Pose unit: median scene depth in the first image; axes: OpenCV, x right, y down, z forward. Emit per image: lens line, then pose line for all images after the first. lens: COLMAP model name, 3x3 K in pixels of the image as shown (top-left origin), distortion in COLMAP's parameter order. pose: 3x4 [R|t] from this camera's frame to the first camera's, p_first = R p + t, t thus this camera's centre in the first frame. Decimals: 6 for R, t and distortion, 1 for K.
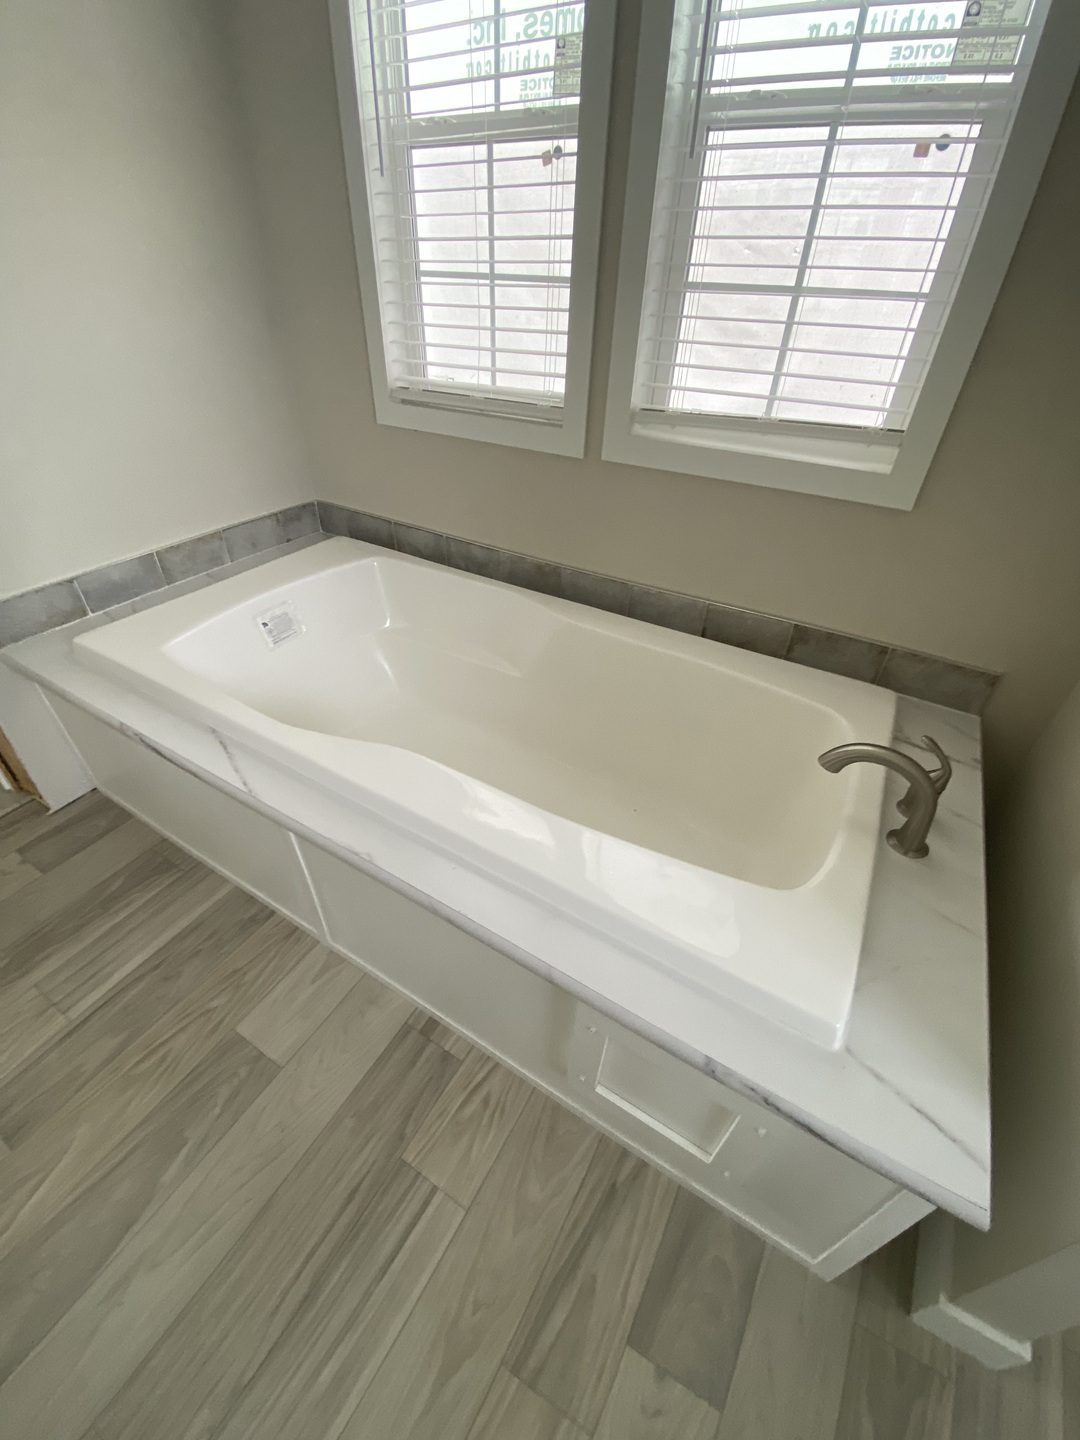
lens RADIAL K [[579.6, 0, 523.6], [0, 579.6, 717.1], [0, 0, 1]] dist [0.032460, -0.025341]
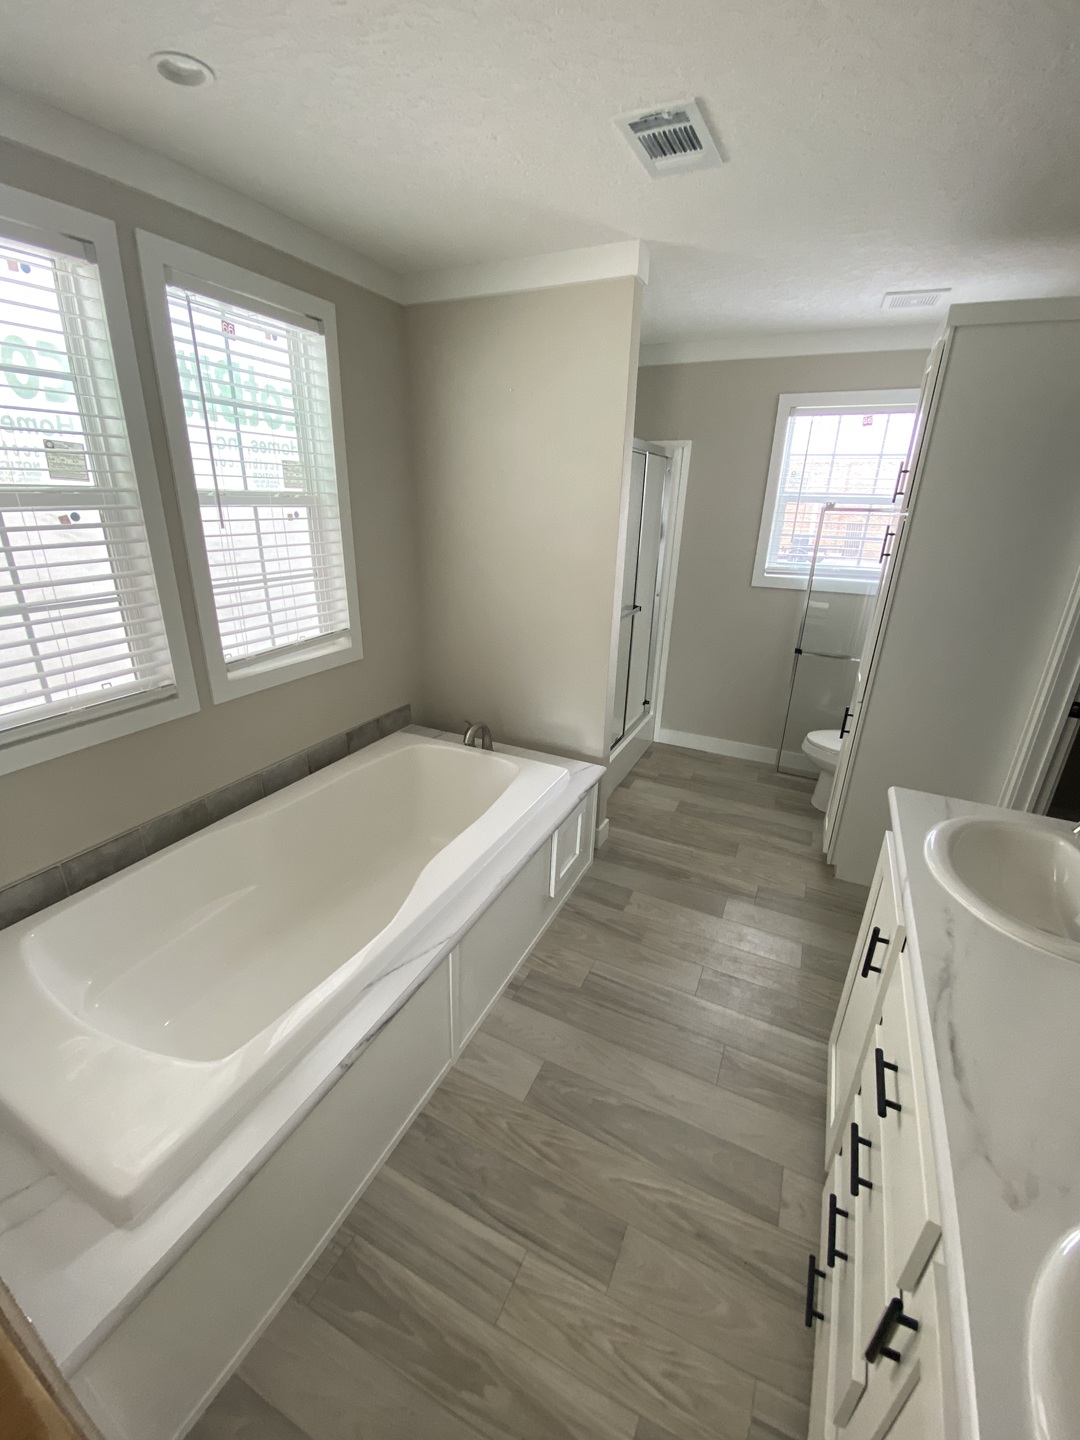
lens RADIAL K [[581.8, 0, 540.0], [0, 581.8, 720.0], [0, 0, 1]] dist [0.010147, -0.017311]
pose [[-0.092549, -0.378709, 0.920877, -1.334275], [0.581577, 0.730132, 0.358714, -0.533109], [-0.808210, 0.568759, 0.152675, 0.261701]]
